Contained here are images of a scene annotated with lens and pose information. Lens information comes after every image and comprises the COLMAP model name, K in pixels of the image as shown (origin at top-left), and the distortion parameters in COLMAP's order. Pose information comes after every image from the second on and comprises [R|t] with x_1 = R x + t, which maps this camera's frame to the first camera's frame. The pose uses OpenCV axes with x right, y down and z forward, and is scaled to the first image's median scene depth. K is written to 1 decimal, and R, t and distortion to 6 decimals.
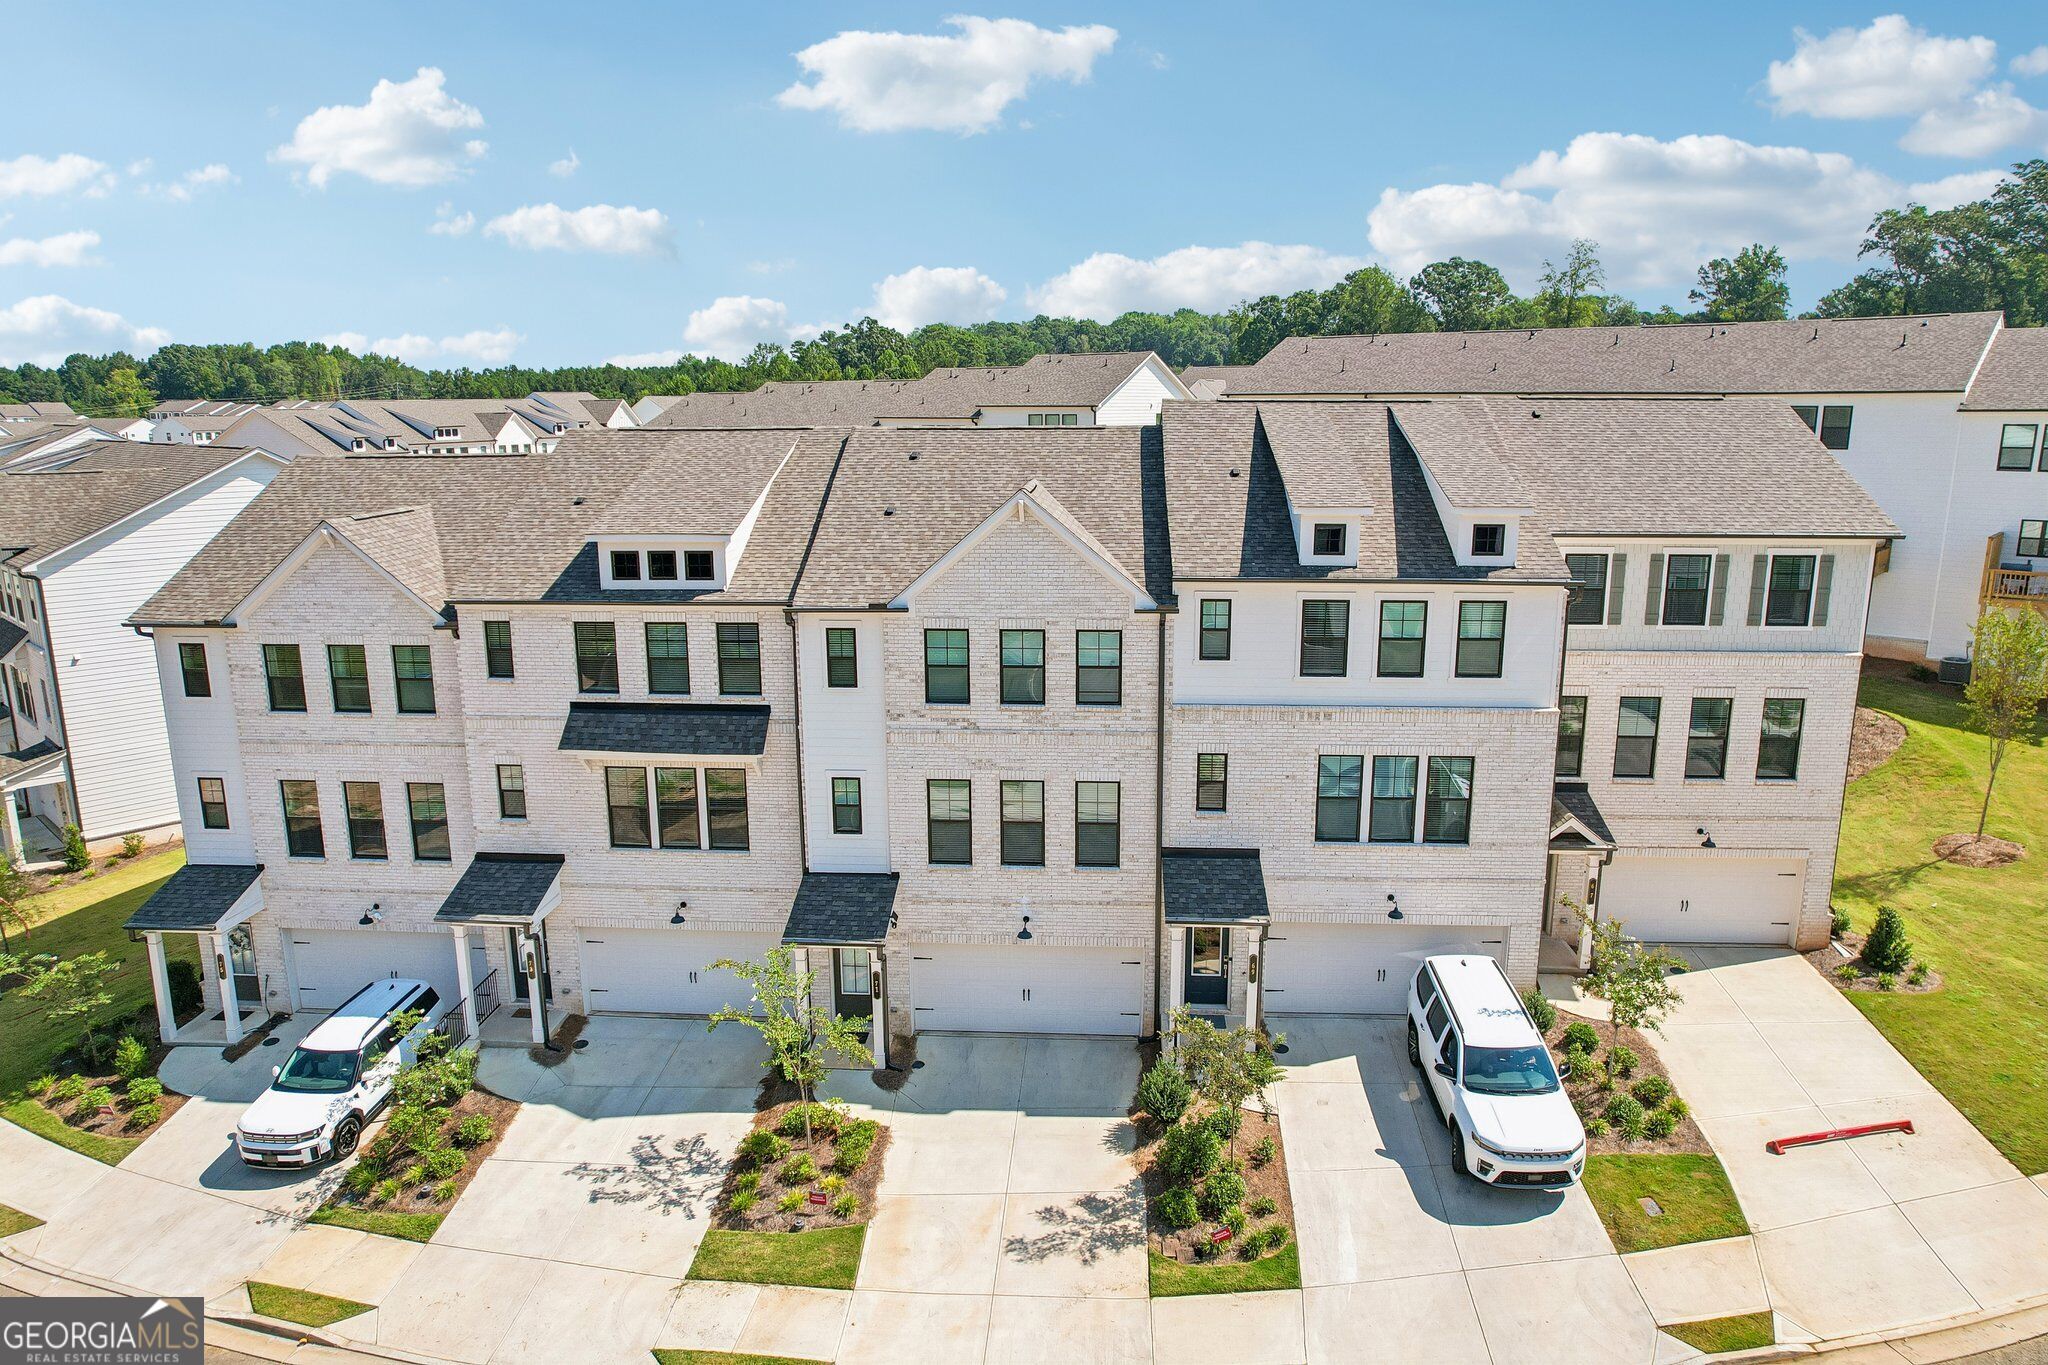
lens RADIAL K [[1341.1, 0, 1068.2], [0, 1341.1, 690.3], [0, 0, 1]] dist [-0.099548, 0.112293]
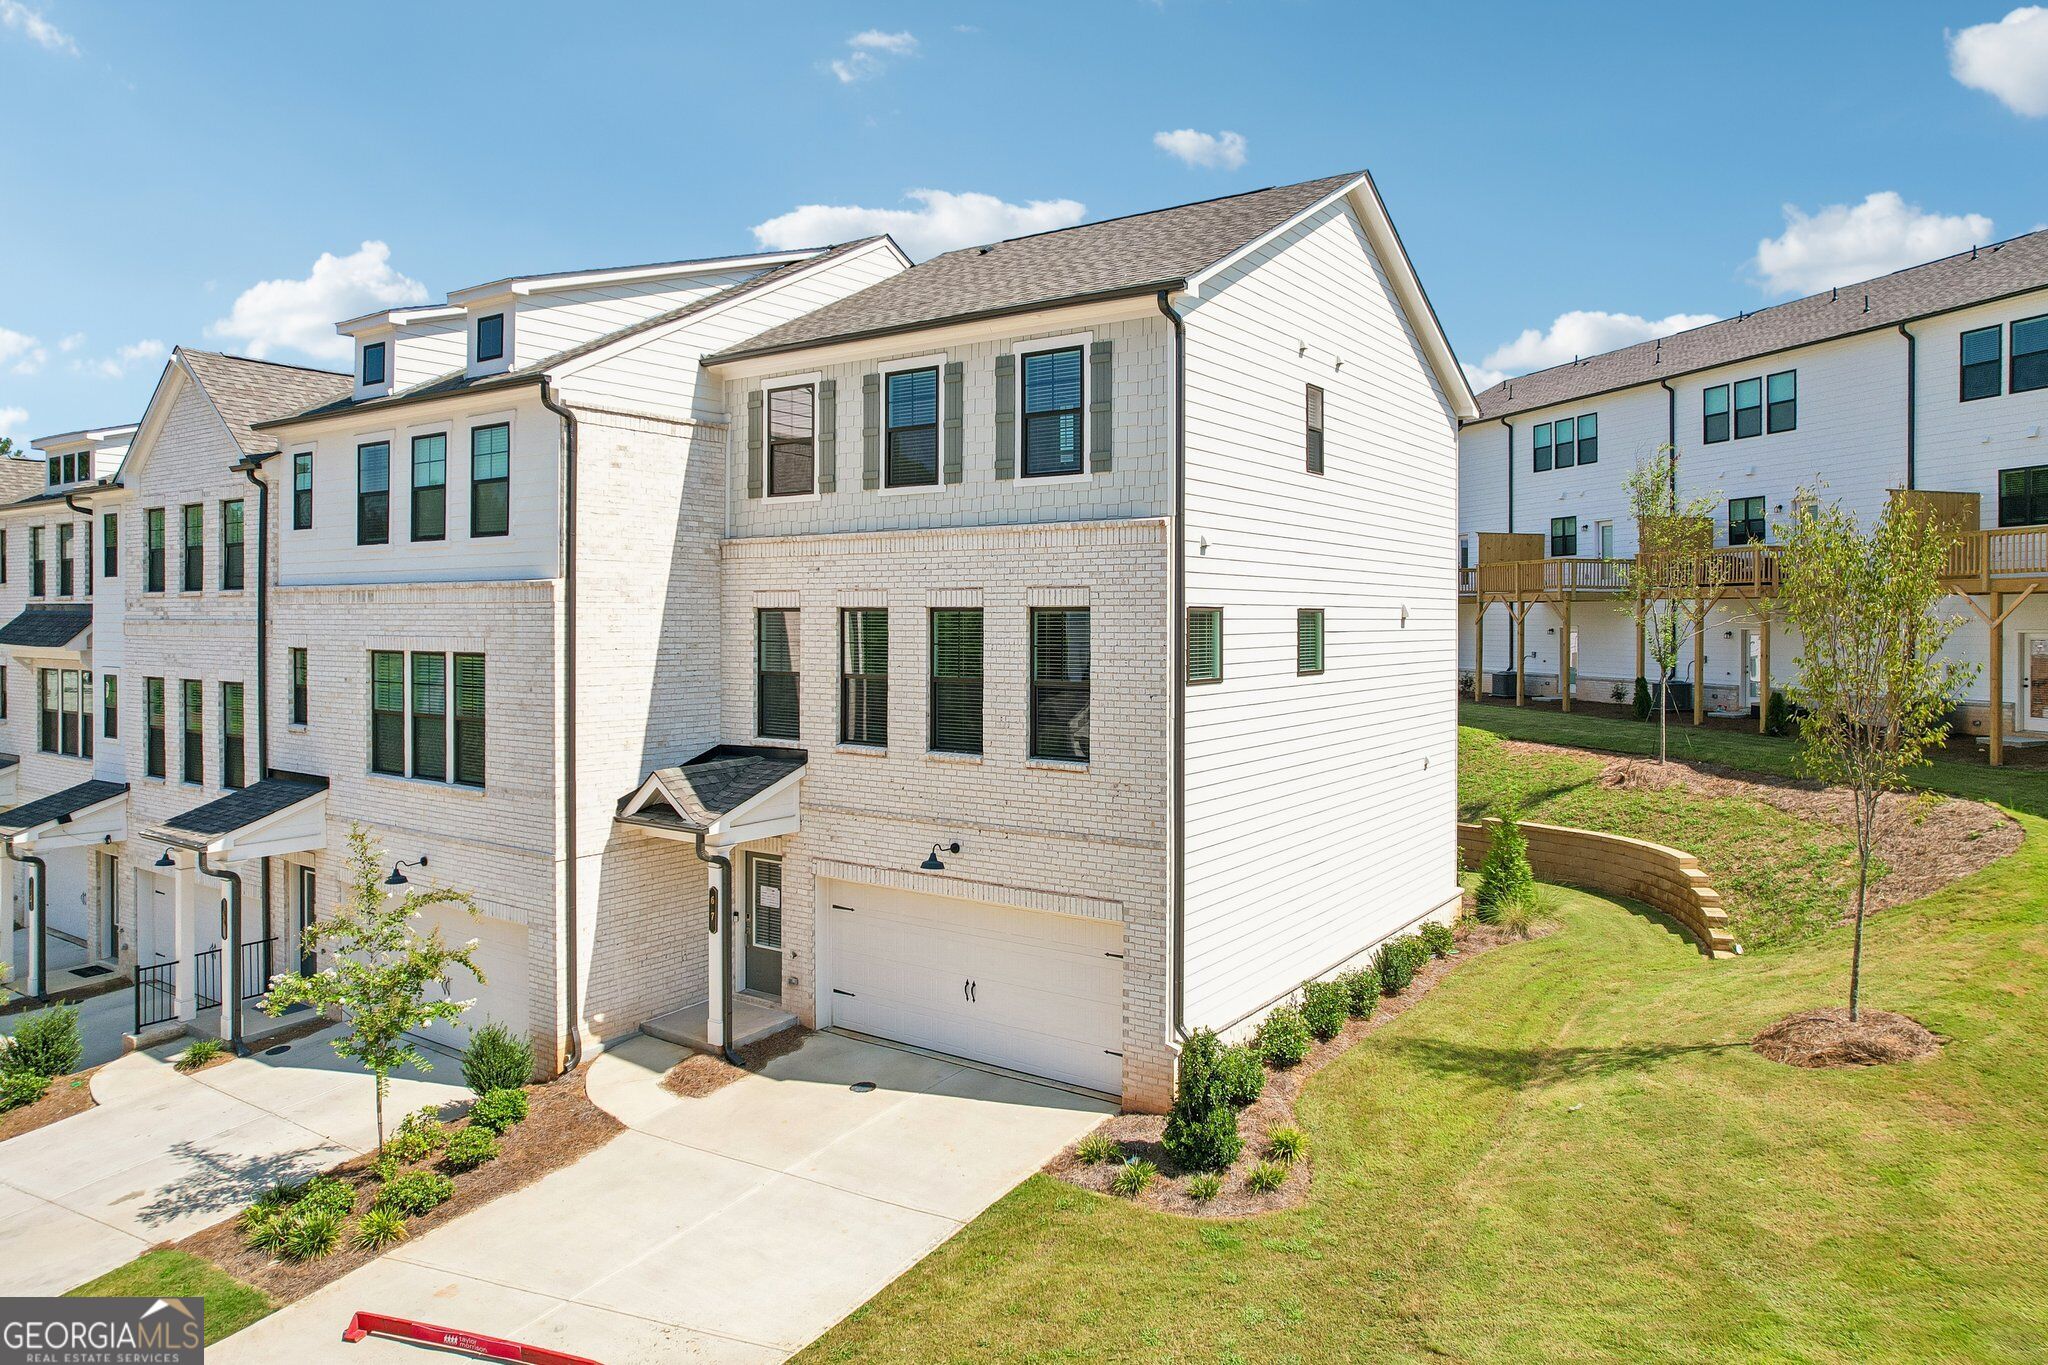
lens RADIAL K [[1322.1, 0, 1029.2], [0, 1322.1, 616.9], [0, 0, 1]] dist [-0.054022, 0.046325]
pose [[0.854557, 0.003818, -0.519343, 0.823336], [-0.117402, 0.975509, -0.186009, 0.114787], [0.505913, 0.219927, 0.834077, 0.532676]]
